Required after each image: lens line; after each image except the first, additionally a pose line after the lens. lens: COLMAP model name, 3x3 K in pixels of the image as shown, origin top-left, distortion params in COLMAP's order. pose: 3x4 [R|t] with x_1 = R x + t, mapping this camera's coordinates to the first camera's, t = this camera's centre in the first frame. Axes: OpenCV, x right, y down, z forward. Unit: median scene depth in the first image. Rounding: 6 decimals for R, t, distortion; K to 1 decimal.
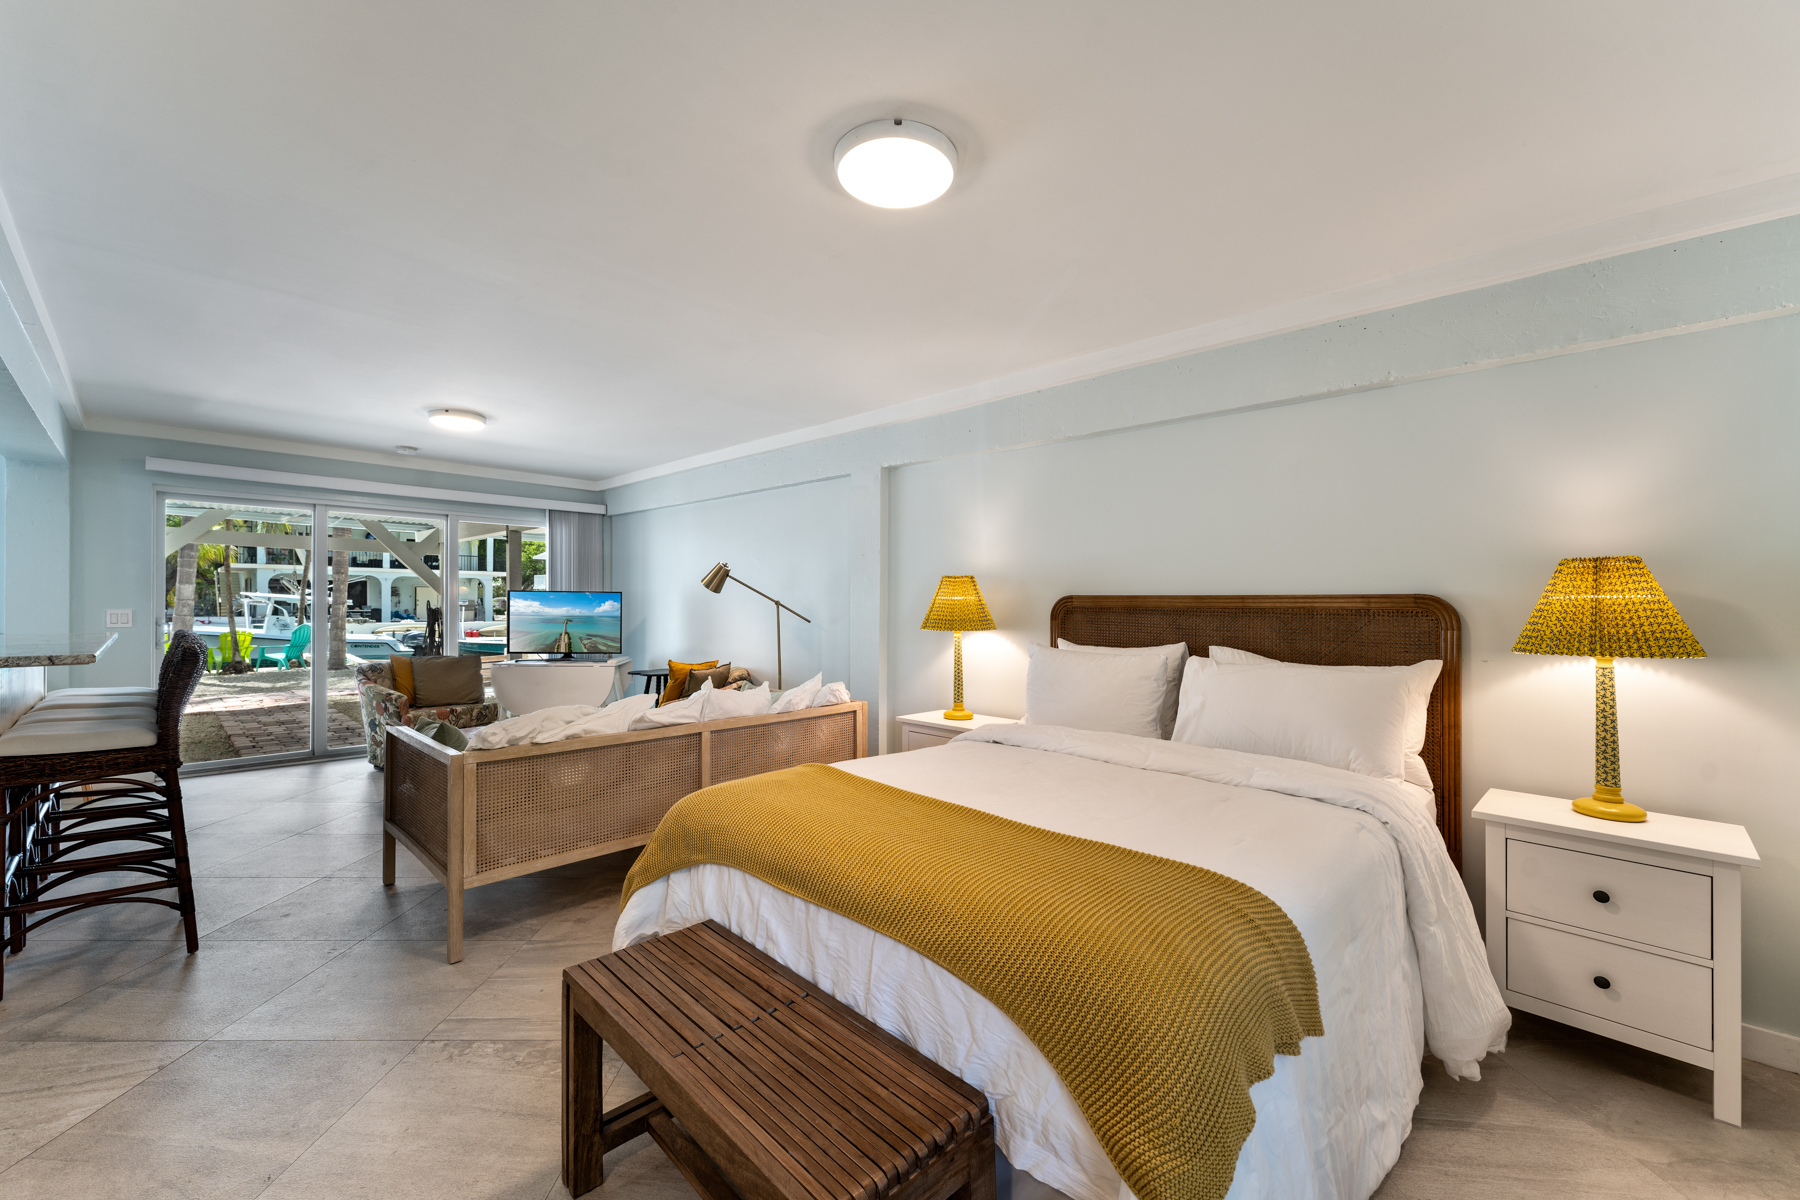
lens RADIAL K [[722.2, 0, 902.3], [0, 722.2, 619.8], [0, 0, 1]] dist [-0.003115, 0.000380]
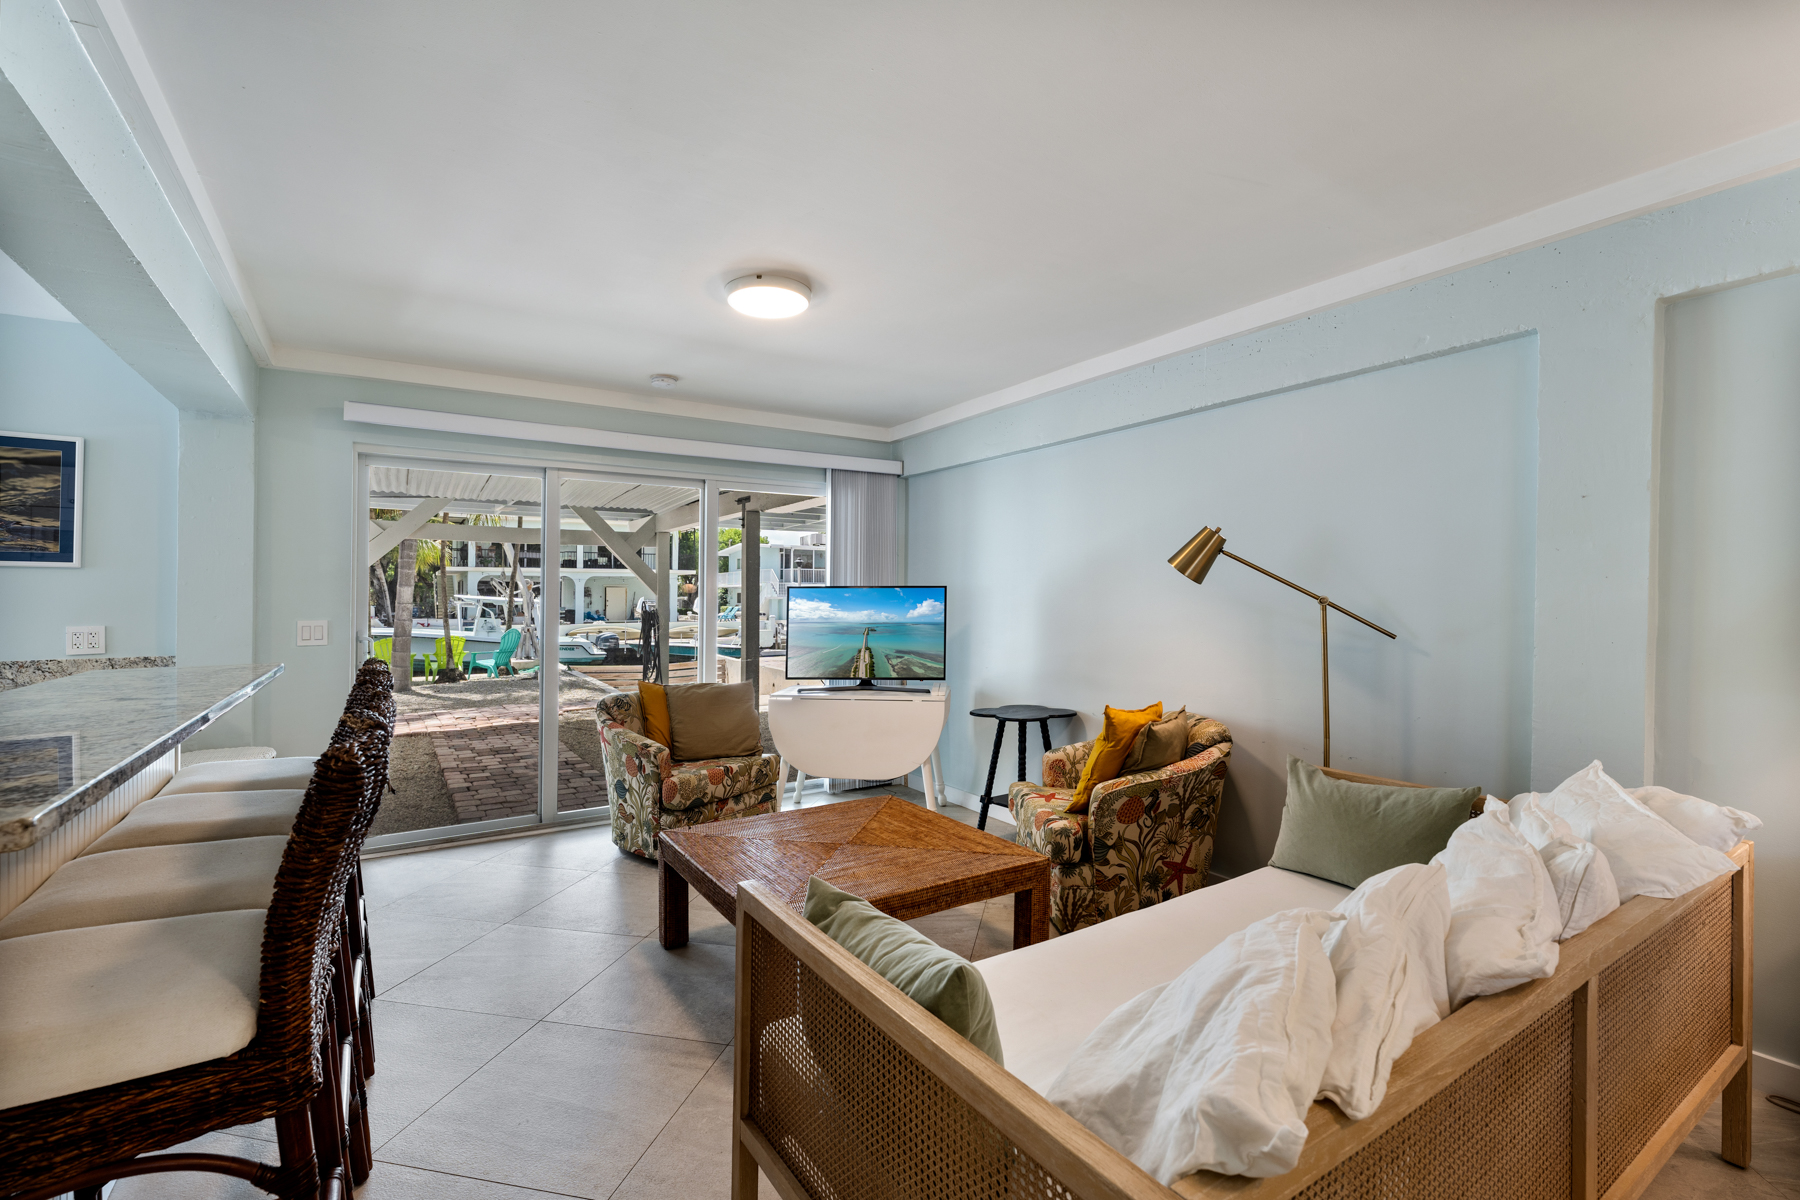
lens RADIAL K [[796.4, 0, 896.5], [0, 796.4, 598.3], [0, 0, 1]] dist [-0.001128, -0.001787]
pose [[0.972345, -0.011395, -0.233271, -0.268445], [0.005731, 0.999672, -0.024945, -0.009723], [0.233479, 0.022918, 0.972092, 0.290498]]
